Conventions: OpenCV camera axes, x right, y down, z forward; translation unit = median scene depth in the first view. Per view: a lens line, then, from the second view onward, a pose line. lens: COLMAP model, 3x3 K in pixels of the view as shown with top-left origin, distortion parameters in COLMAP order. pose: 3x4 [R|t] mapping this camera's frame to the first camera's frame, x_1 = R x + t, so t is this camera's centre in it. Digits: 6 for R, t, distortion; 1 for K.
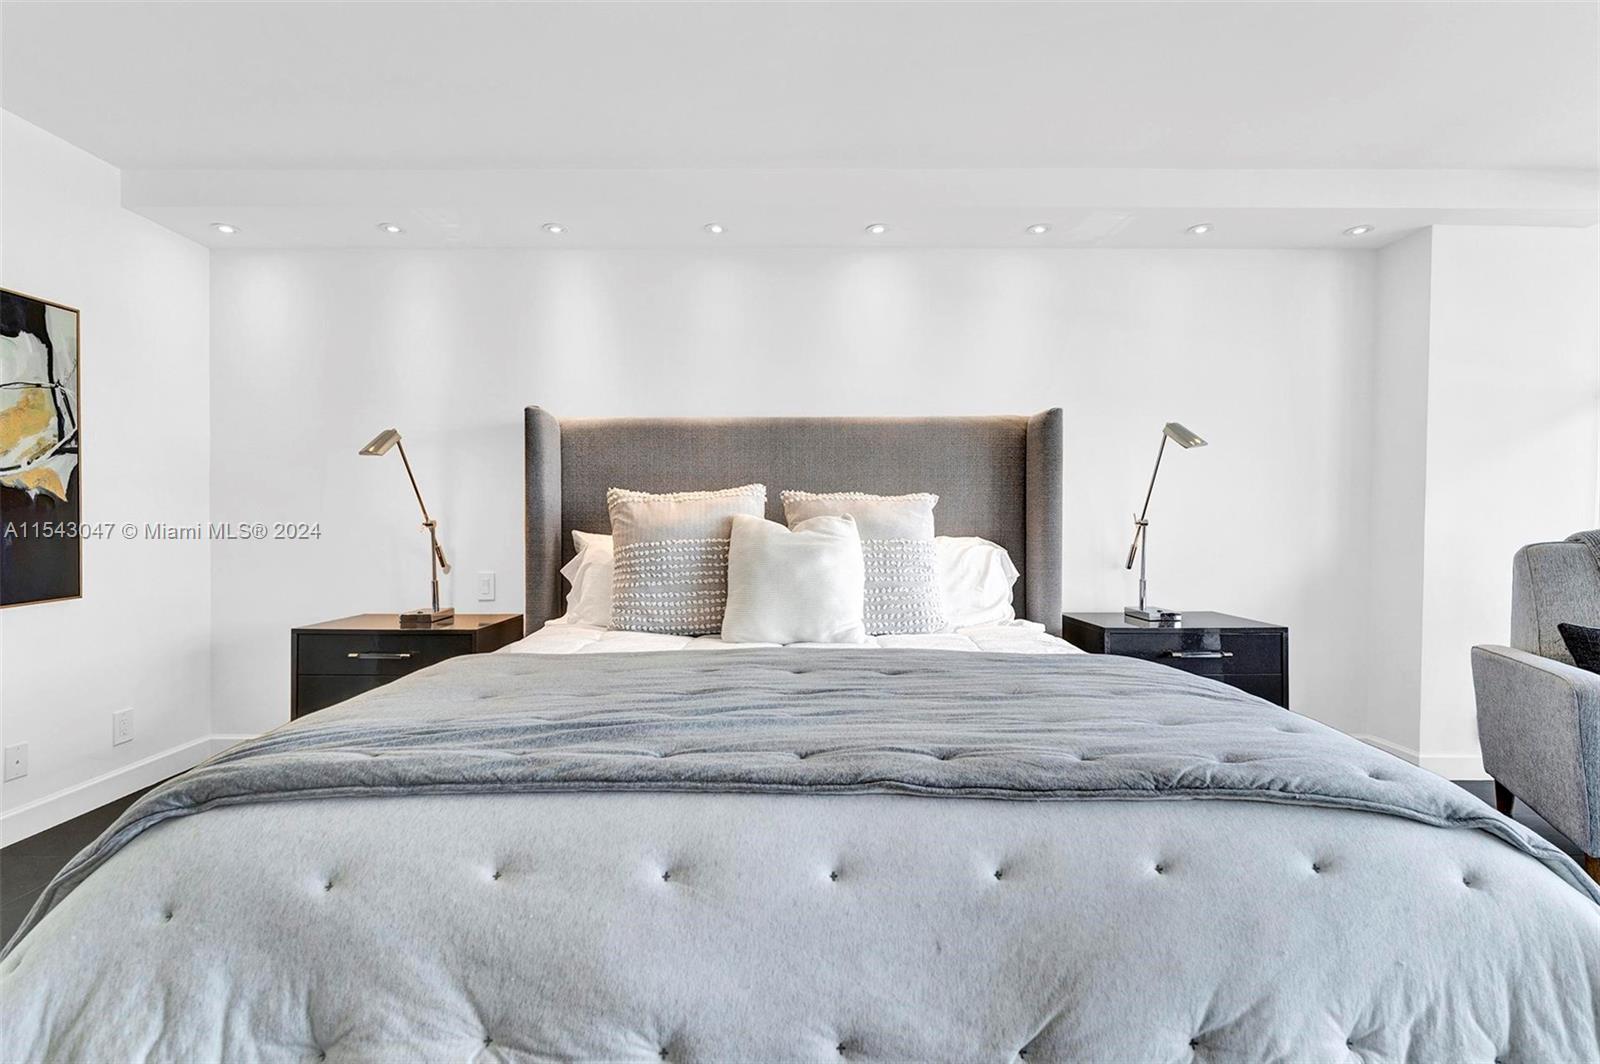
lens RADIAL K [[685.8, 0, 802.5], [0, 685.8, 533.8], [0, 0, 1]] dist [-0.007240, 0.001229]
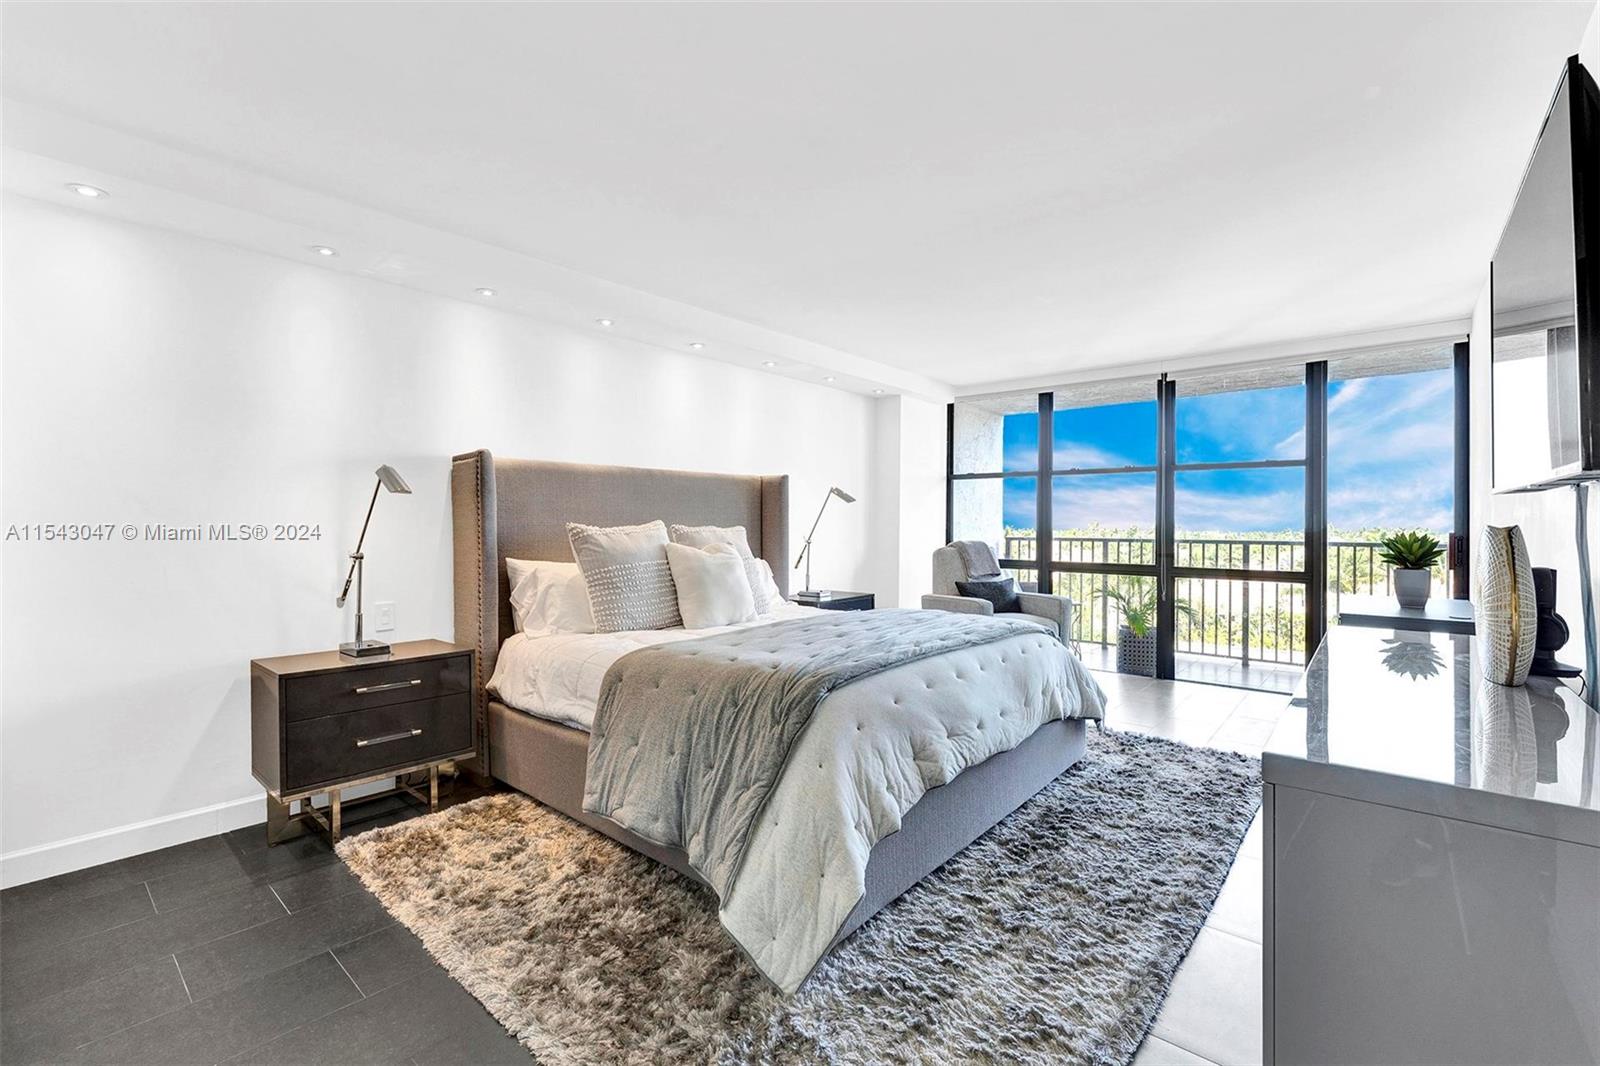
lens RADIAL K [[693.6, 0, 797.7], [0, 693.6, 527.3], [0, 0, 1]] dist [-0.017332, -0.000598]
pose [[0.652875, -0.002501, 0.757462, -0.870542], [0.019793, 0.999709, -0.013759, -0.029542], [-0.757207, 0.023976, 0.652734, -0.121961]]
